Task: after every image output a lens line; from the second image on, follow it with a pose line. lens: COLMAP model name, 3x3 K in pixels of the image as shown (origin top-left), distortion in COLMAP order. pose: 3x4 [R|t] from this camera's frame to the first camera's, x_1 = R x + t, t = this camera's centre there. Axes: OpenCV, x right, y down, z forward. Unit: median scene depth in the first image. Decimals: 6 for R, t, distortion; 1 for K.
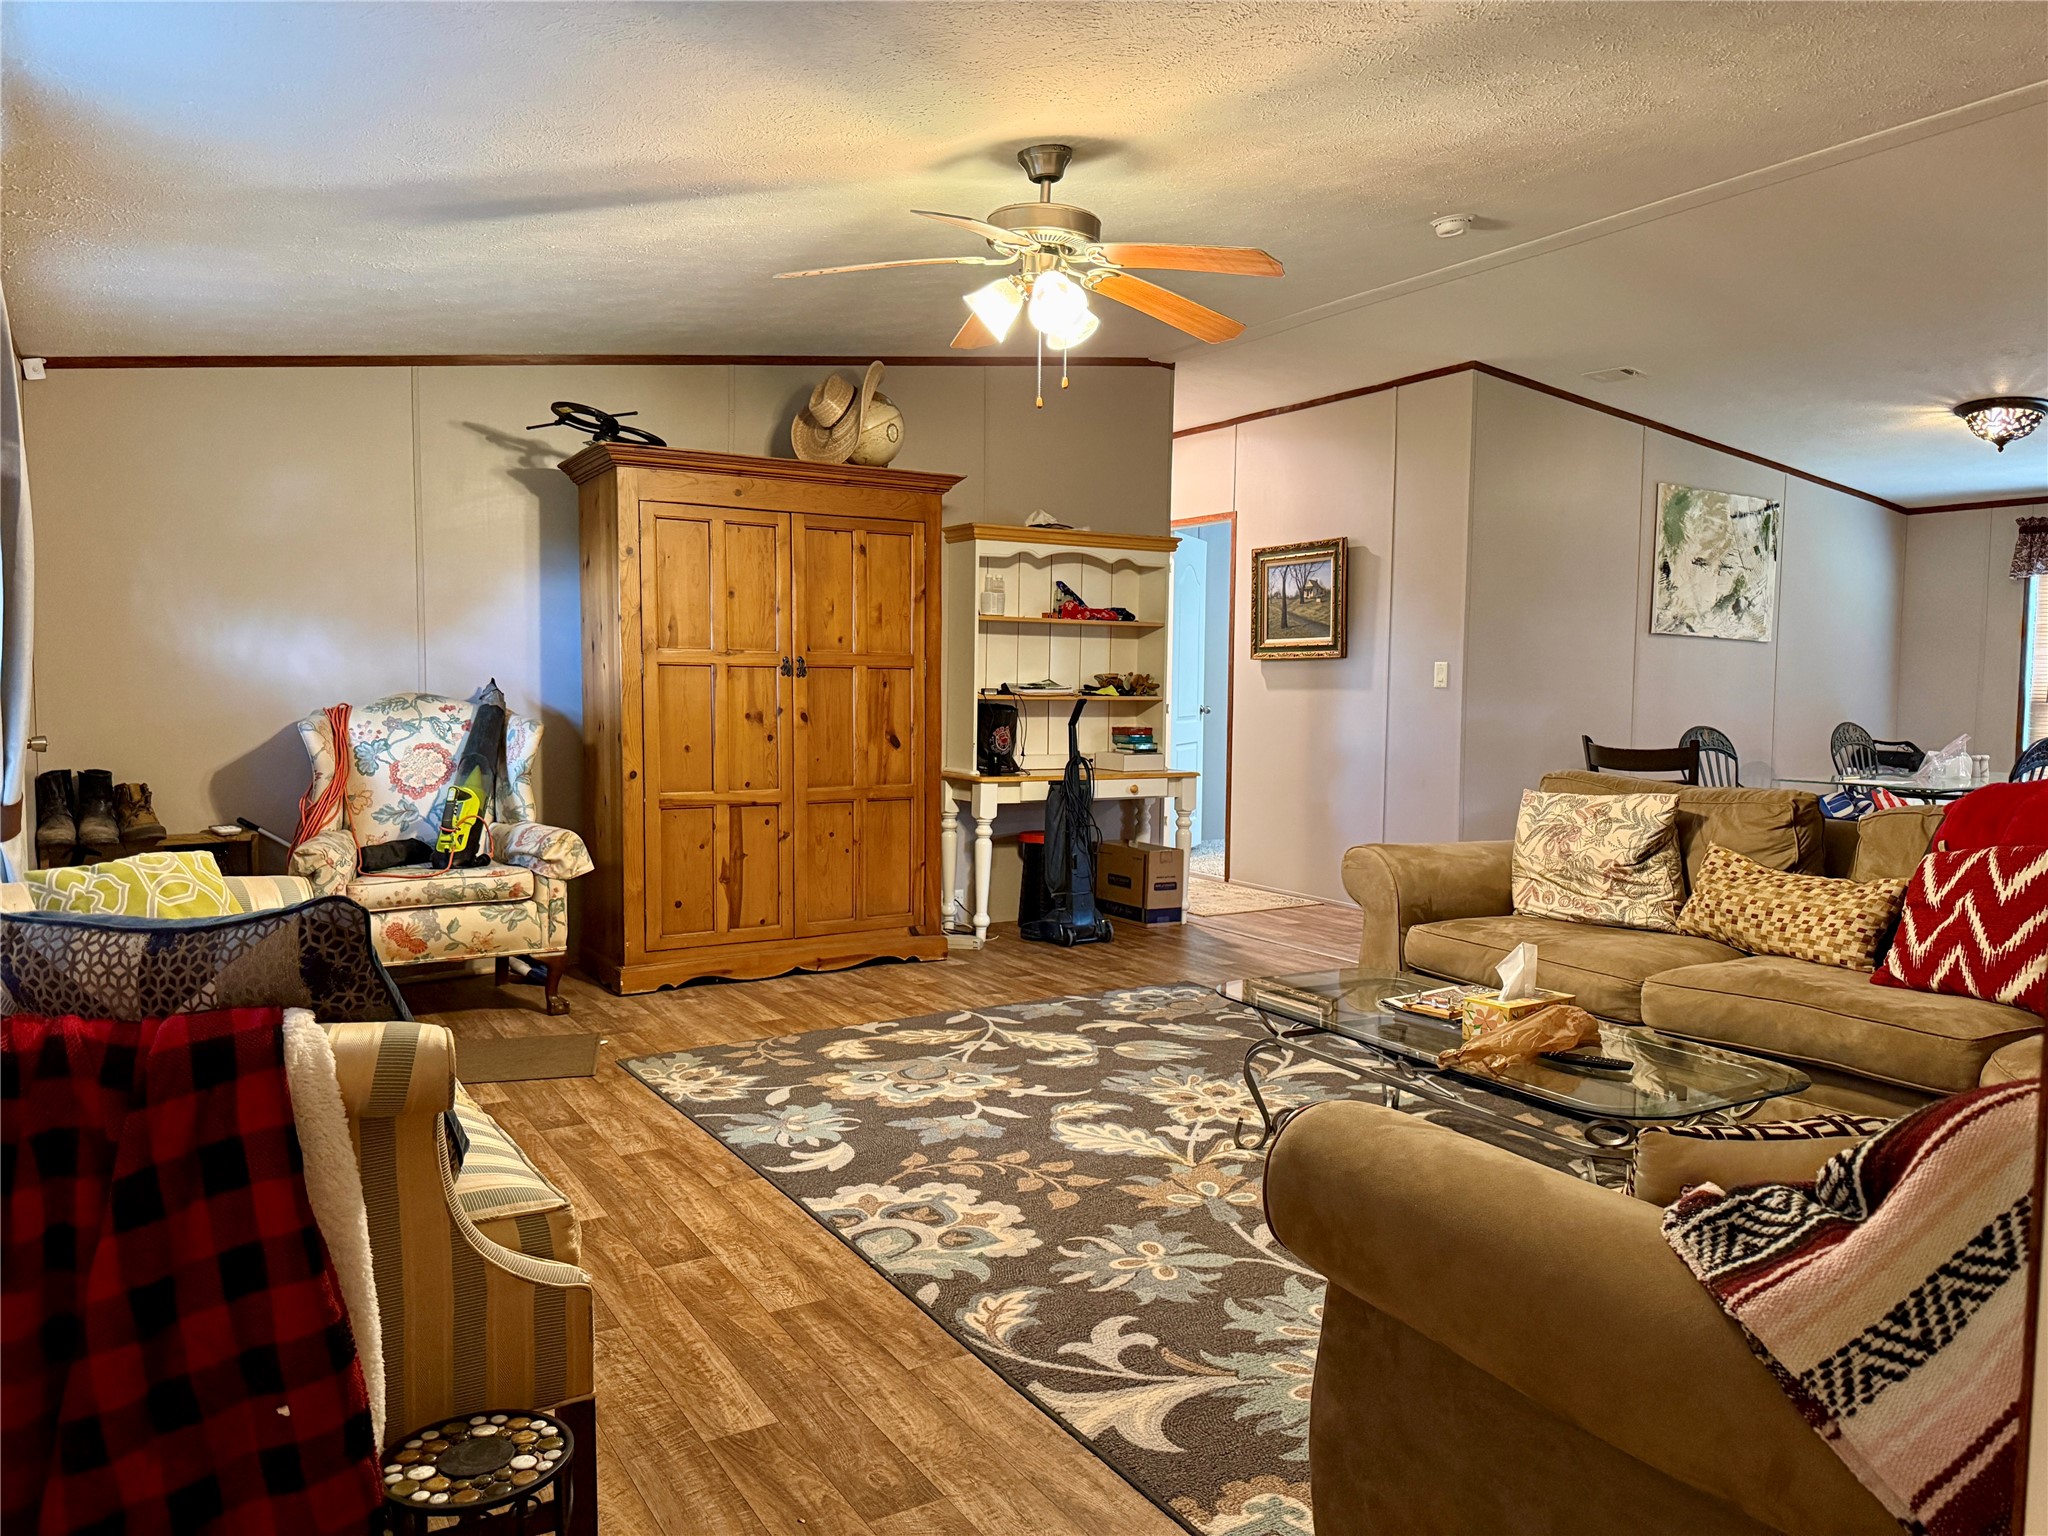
lens RADIAL K [[1441.5, 0, 1047.8], [0, 1441.5, 772.1], [0, 0, 1]] dist [0.074185, -0.153360]
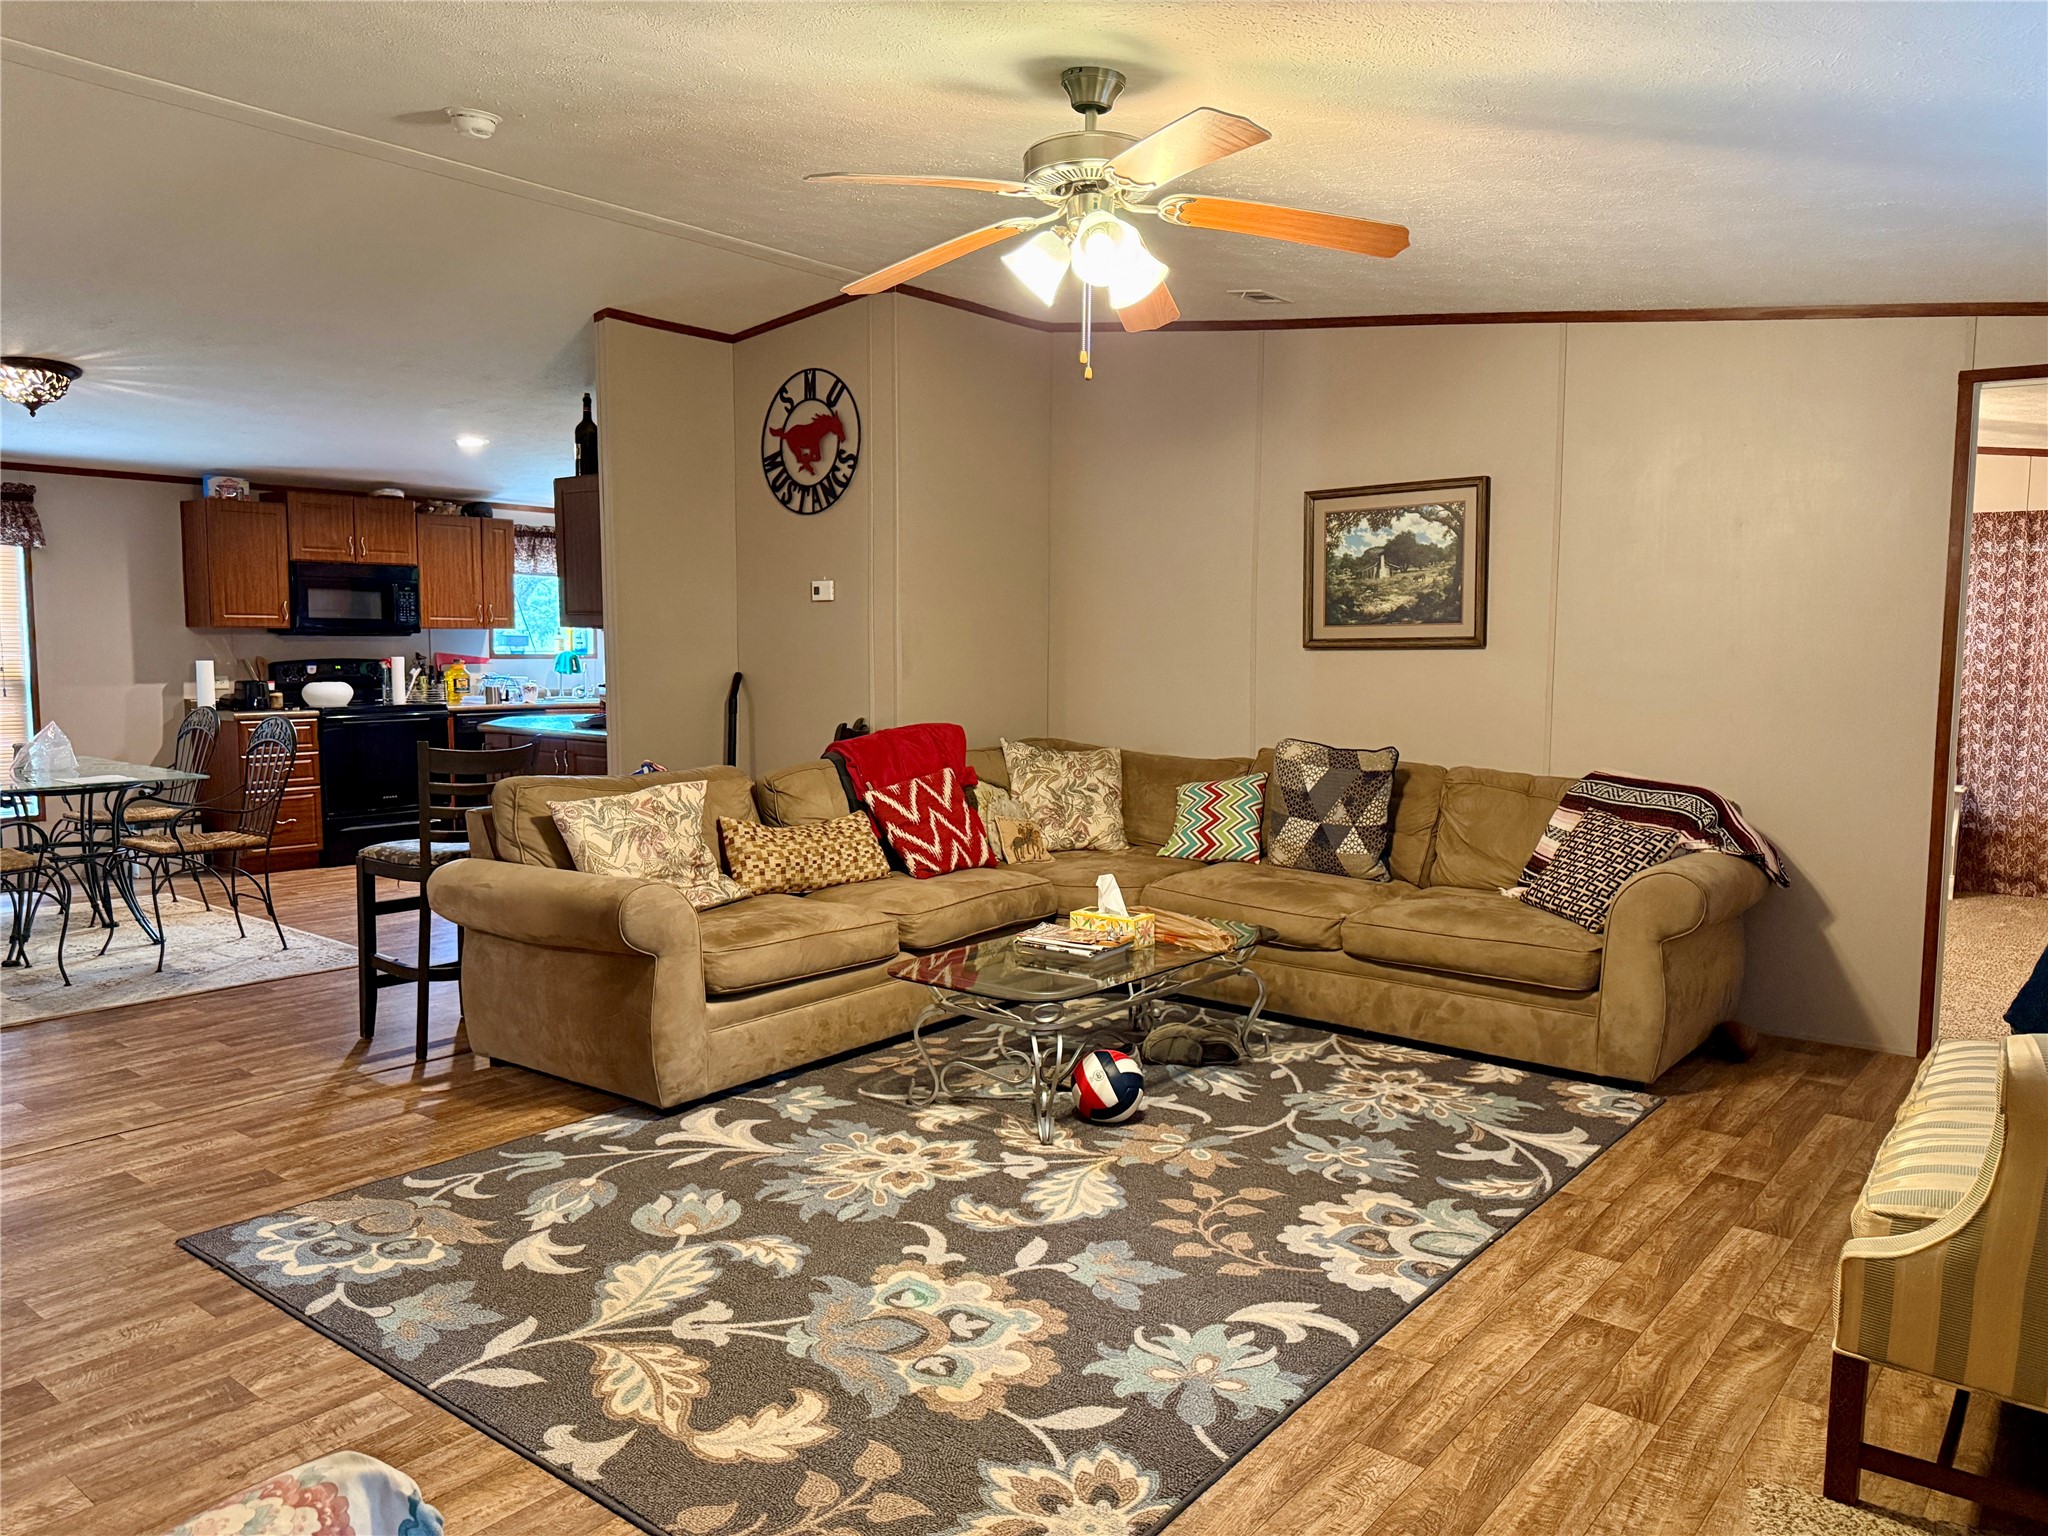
lens RADIAL K [[1418.8, 0, 1013.9], [0, 1418.8, 761.7], [0, 0, 1]] dist [0.089593, -0.140550]
pose [[-0.321244, -0.088051, 0.942894, -0.731371], [0.057071, 0.992058, 0.112087, -0.116806], [-0.945275, 0.089819, -0.313667, 1.217342]]
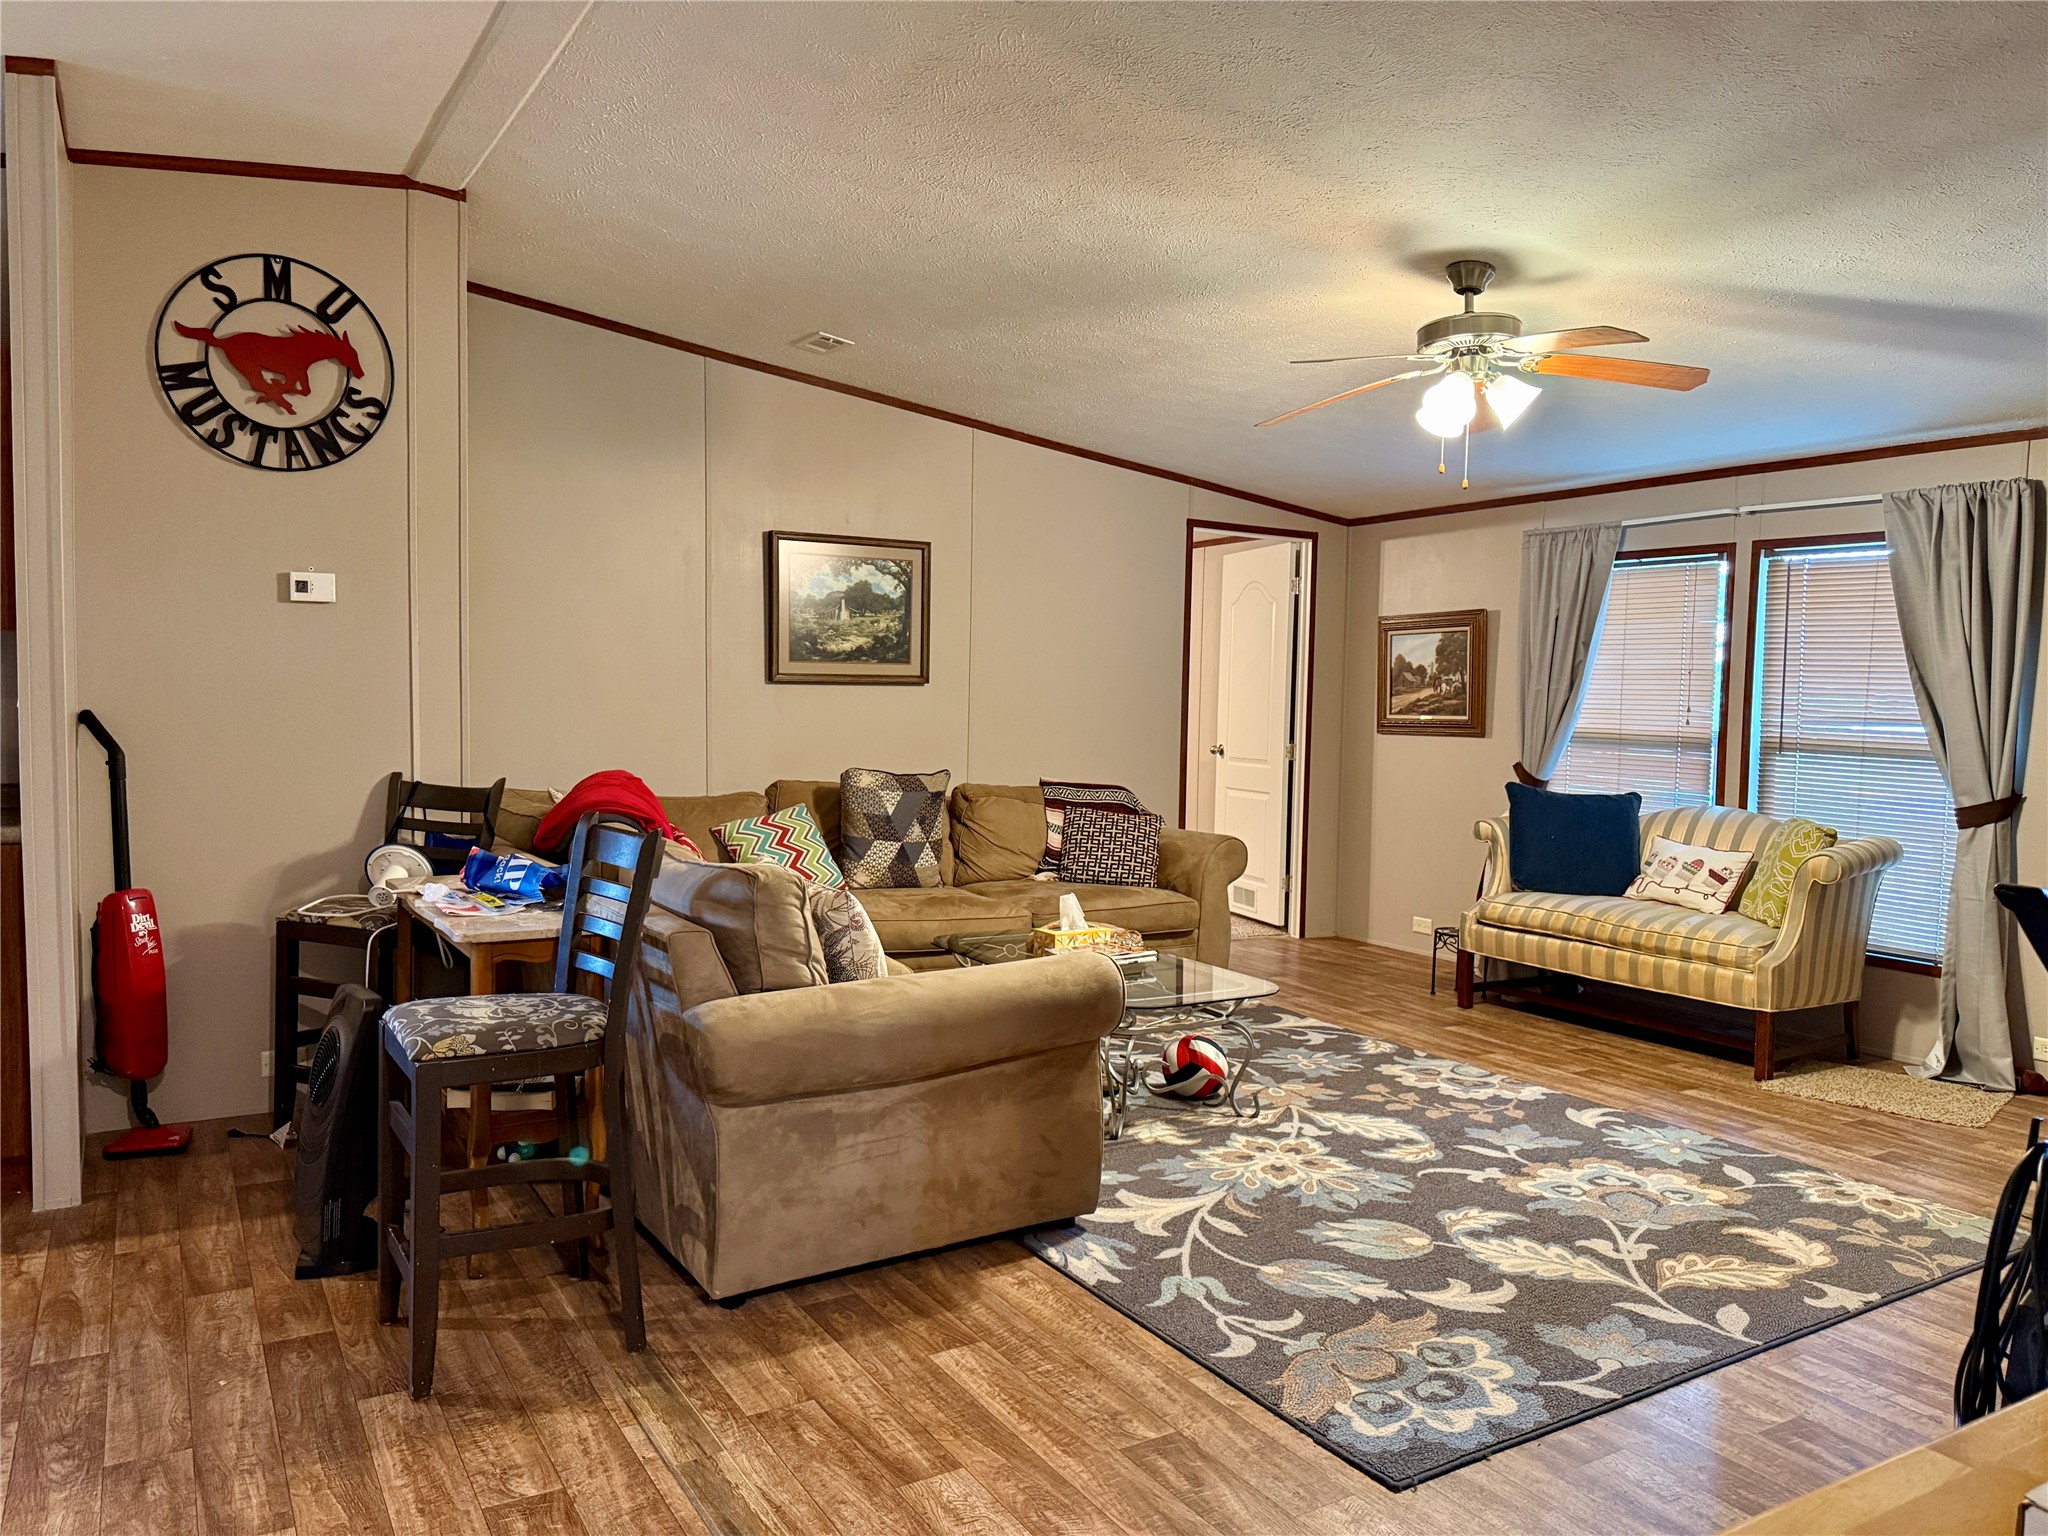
lens RADIAL K [[1418.8, 0, 1013.9], [0, 1418.8, 761.7], [0, 0, 1]] dist [0.089593, -0.140550]
pose [[-0.999237, -0.030333, 0.024624, 0.286956], [-0.027277, 0.992855, 0.116170, -0.150135], [-0.027971, 0.115410, -0.992924, 1.977565]]
